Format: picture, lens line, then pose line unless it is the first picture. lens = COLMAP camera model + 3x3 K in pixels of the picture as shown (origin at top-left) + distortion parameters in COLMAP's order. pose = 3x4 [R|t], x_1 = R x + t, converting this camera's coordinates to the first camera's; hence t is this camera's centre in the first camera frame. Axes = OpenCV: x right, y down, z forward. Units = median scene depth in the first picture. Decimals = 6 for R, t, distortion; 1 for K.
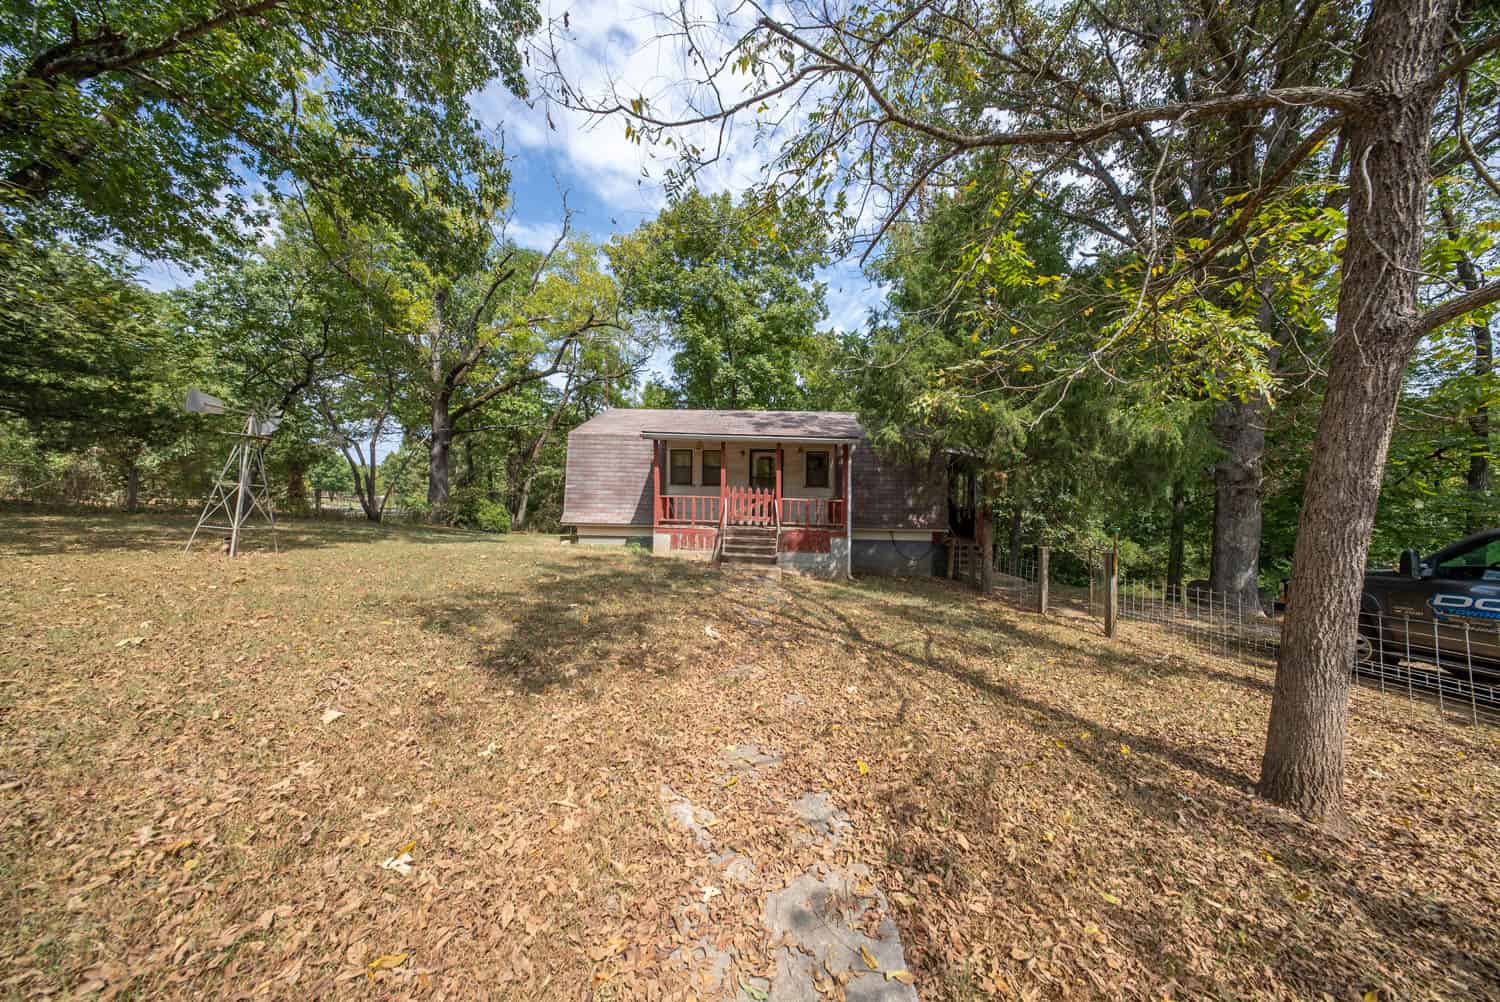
lens RADIAL K [[441.0, 0, 748.7], [0, 441.0, 500.8], [0, 0, 1]] dist [-0.000439, -0.000896]
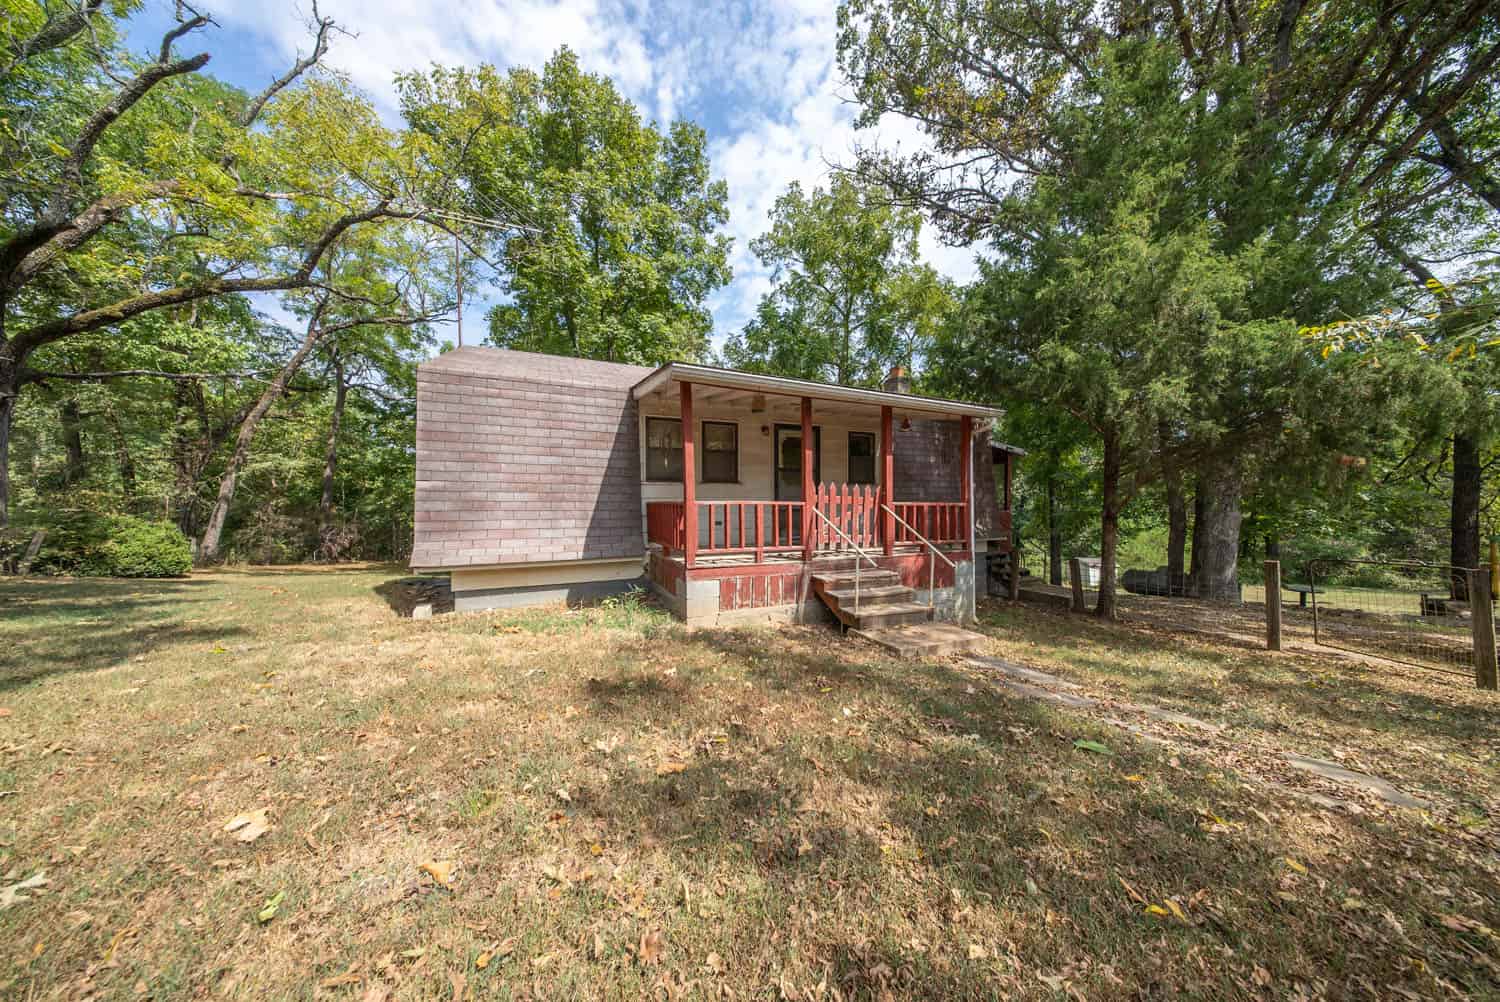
lens RADIAL K [[441.0, 0, 748.7], [0, 441.0, 500.8], [0, 0, 1]] dist [-0.000439, -0.000896]
pose [[0.907130, -0.022814, 0.420232, -0.156645], [0.021727, 0.999737, 0.007373, -0.007031], [-0.420290, 0.002442, 0.907387, 0.236731]]
